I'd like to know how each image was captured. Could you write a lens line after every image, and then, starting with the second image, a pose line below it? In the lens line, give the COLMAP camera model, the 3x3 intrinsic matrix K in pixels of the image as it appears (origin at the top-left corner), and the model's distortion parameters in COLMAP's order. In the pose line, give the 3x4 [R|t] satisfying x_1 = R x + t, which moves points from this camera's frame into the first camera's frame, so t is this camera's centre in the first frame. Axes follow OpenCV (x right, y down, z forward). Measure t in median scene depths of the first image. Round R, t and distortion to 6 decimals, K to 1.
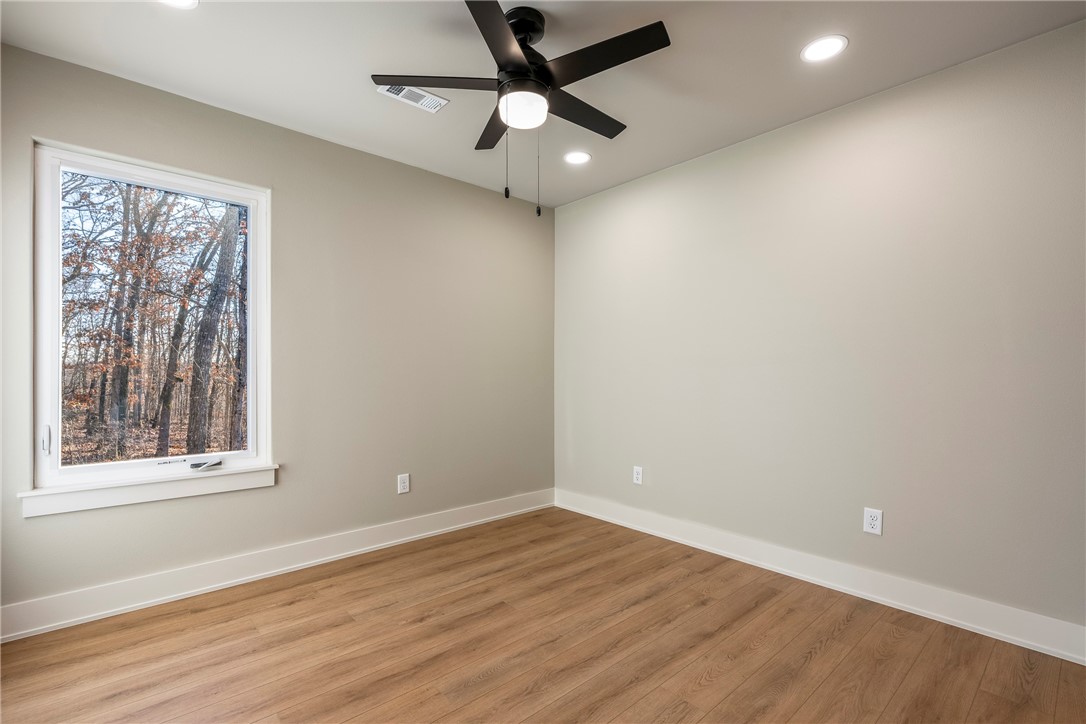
lens RADIAL K [[483.5, 0, 536.0], [0, 483.5, 364.4], [0, 0, 1]] dist [-0.002518, 0.000176]
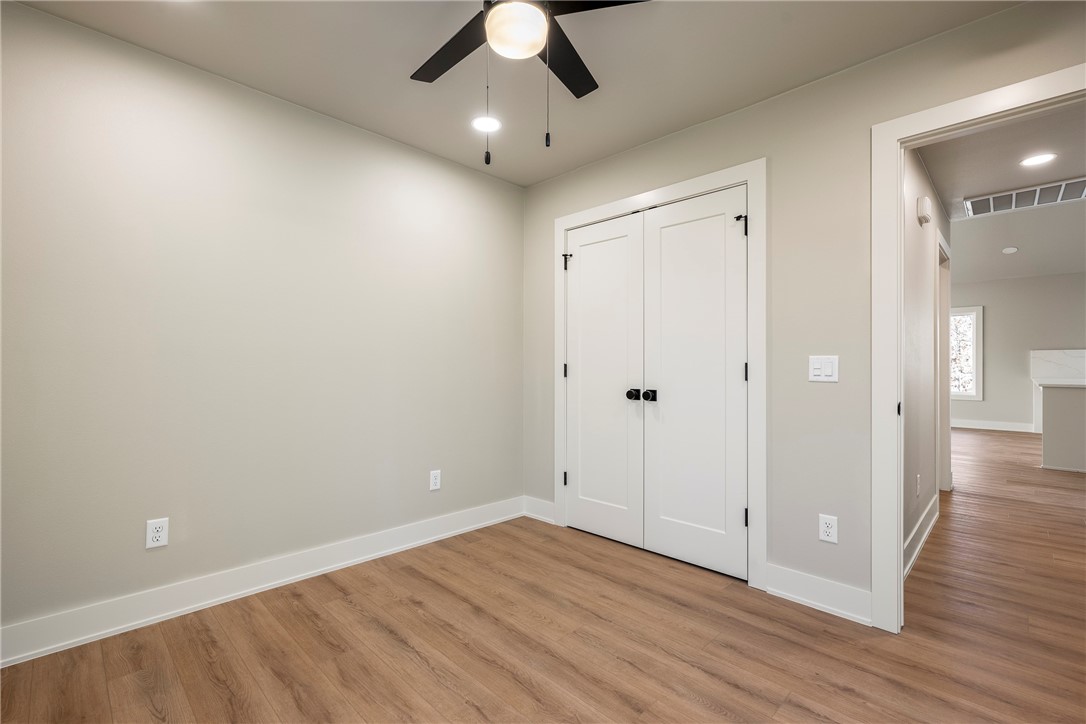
lens RADIAL K [[483.5, 0, 536.0], [0, 483.5, 364.4], [0, 0, 1]] dist [-0.002518, 0.000176]
pose [[-0.052611, 0.003906, 0.998607, -0.656209], [-0.013620, 0.999897, -0.004629, 0.010396], [-0.998522, -0.013845, -0.052553, 0.823753]]
